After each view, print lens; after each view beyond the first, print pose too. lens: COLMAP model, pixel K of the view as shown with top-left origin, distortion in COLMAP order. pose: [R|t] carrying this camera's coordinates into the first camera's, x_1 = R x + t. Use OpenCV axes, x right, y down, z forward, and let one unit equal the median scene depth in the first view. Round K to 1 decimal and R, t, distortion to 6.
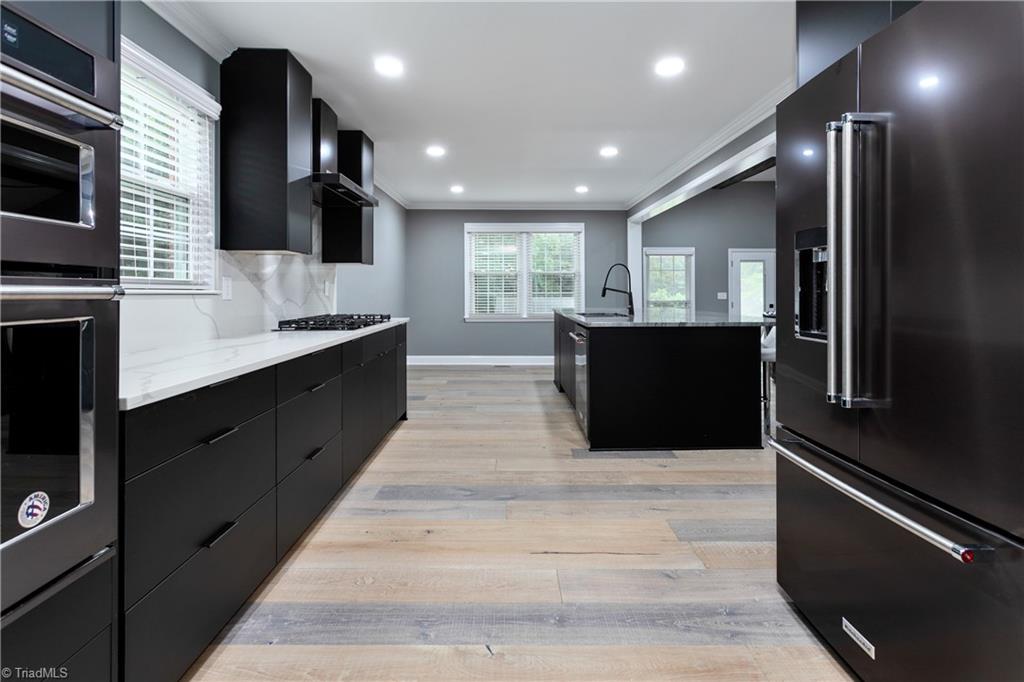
lens RADIAL K [[510.7, 0, 508.9], [0, 510.7, 285.0], [0, 0, 1]] dist [0.002397, 0.001021]
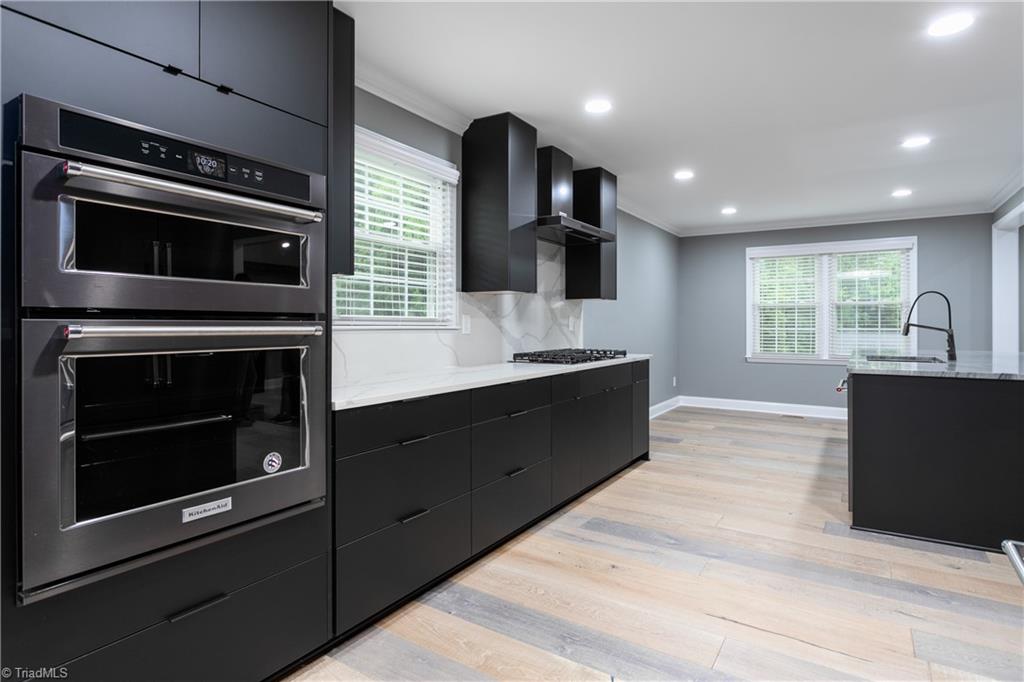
lens RADIAL K [[556.9, 0, 511.3], [0, 556.9, 321.1], [0, 0, 1]] dist [-0.002368, 0.000318]
pose [[0.832890, -0.000046, -0.553439, 0.246132], [0.003759, 0.999977, 0.005574, -0.007892], [0.553426, -0.006723, 0.832871, -0.020471]]
